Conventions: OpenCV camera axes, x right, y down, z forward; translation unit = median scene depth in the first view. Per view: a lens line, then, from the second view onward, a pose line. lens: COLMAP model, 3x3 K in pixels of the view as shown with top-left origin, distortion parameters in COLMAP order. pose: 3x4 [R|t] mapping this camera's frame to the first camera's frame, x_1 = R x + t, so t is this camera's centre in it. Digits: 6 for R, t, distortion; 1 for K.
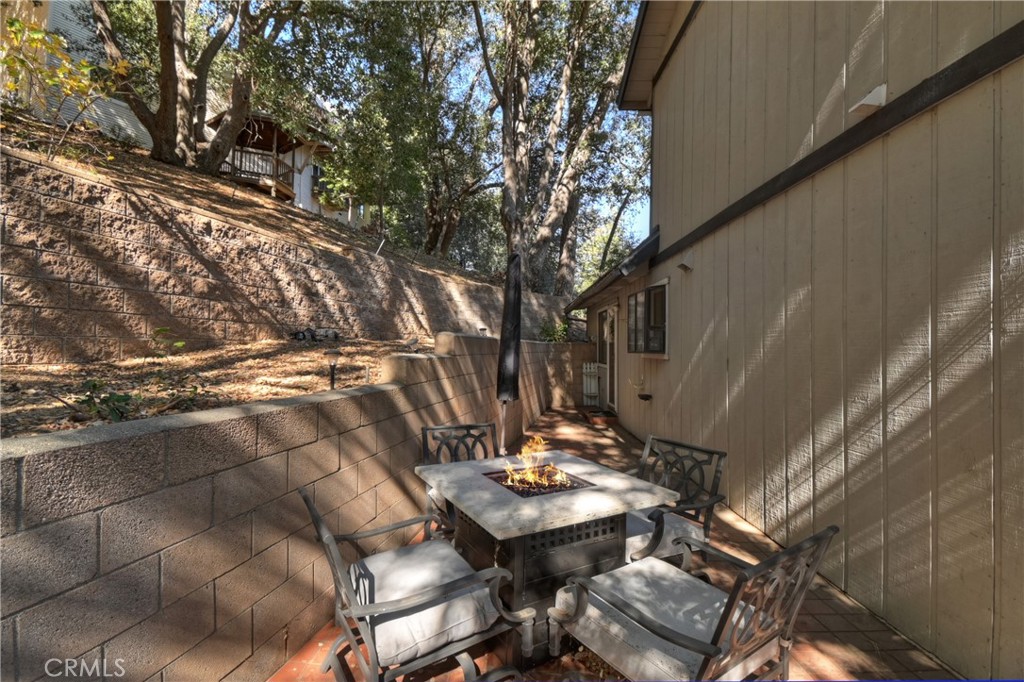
lens RADIAL K [[468.2, 0, 508.2], [0, 468.2, 353.4], [0, 0, 1]] dist [0.000826, -0.000452]
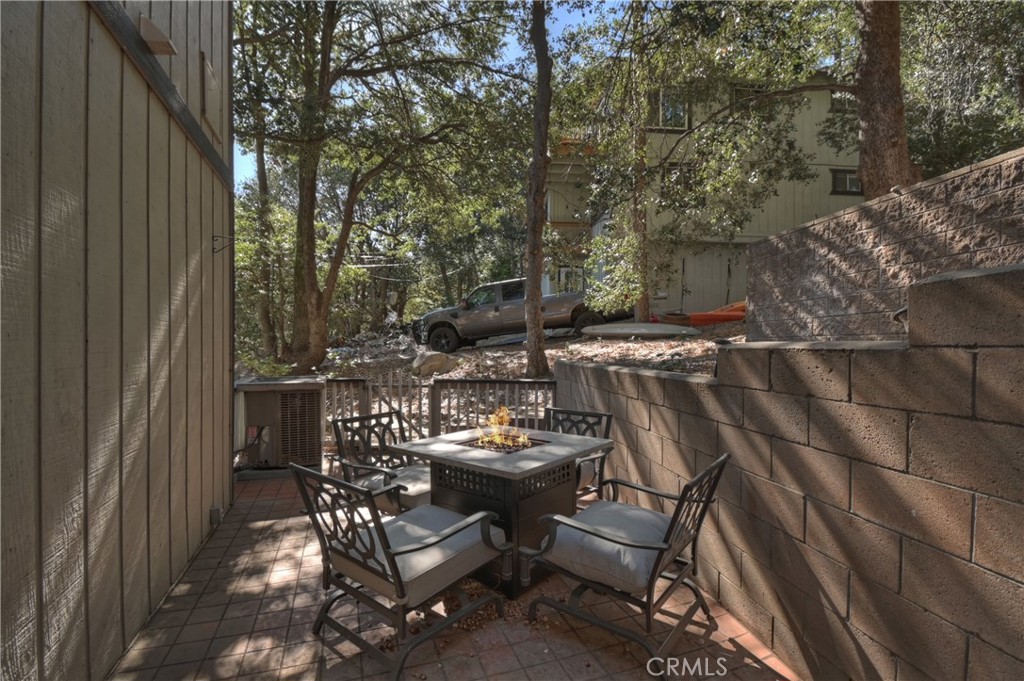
lens RADIAL K [[468.2, 0, 508.2], [0, 468.2, 352.9], [0, 0, 1]] dist [0.000826, -0.000452]
pose [[-0.934914, -0.009779, -0.354739, 0.361174], [-0.018780, 0.999583, 0.021939, 0.007802], [0.354377, 0.027173, -0.934708, 1.598296]]
